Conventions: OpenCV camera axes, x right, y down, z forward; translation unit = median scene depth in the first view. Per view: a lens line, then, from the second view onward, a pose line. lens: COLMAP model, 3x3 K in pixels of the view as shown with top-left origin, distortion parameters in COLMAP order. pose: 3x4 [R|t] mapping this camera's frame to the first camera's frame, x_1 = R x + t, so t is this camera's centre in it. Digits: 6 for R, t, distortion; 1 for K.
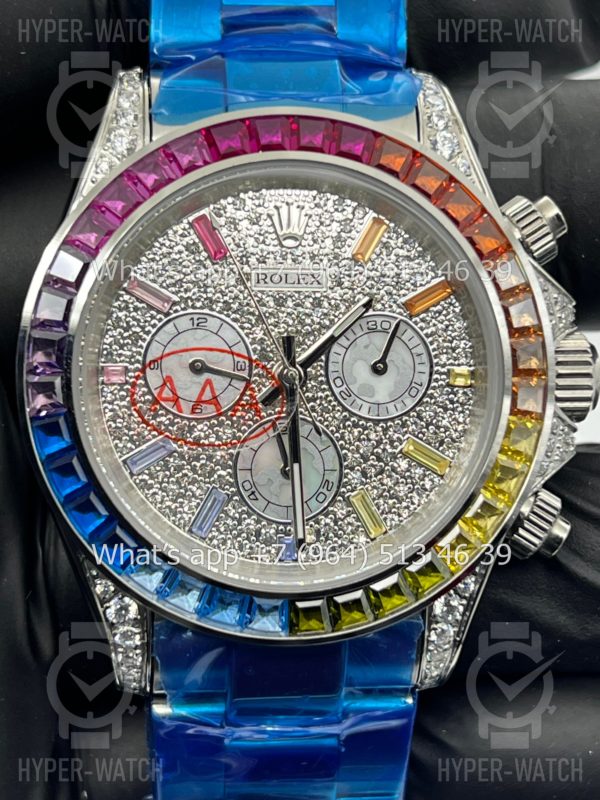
lens RADIAL K [[1937.6, 0, 296.8], [0, 1937.6, 399.2], [0, 0, 1]] dist [0.184377, 0.000000]
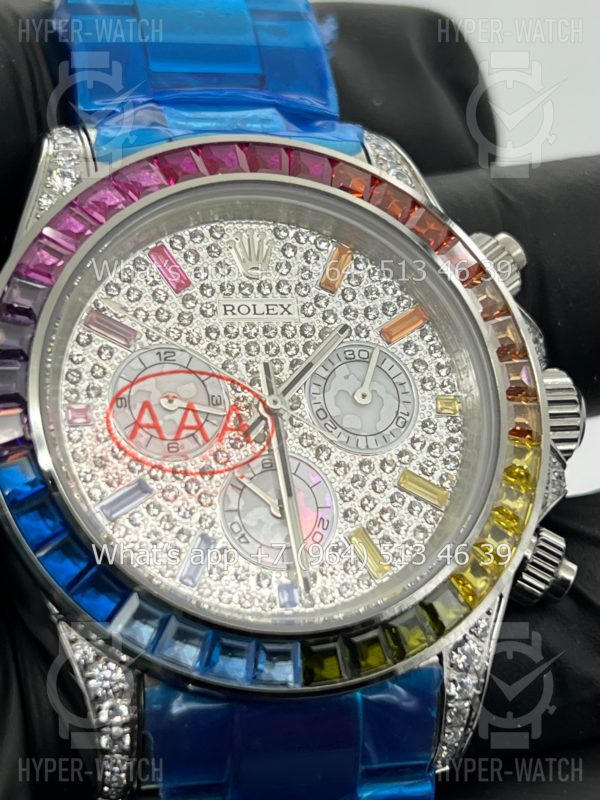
lens RADIAL K [[1937.6, 0, 280.2], [0, 1937.6, 394.1], [0, 0, 1]] dist [0.184377, 0.000000]
pose [[0.981746, -0.051245, 0.183164, -0.164500], [0.100271, 0.957770, -0.269484, 0.226237], [-0.161620, 0.282931, 0.945425, 0.137320]]
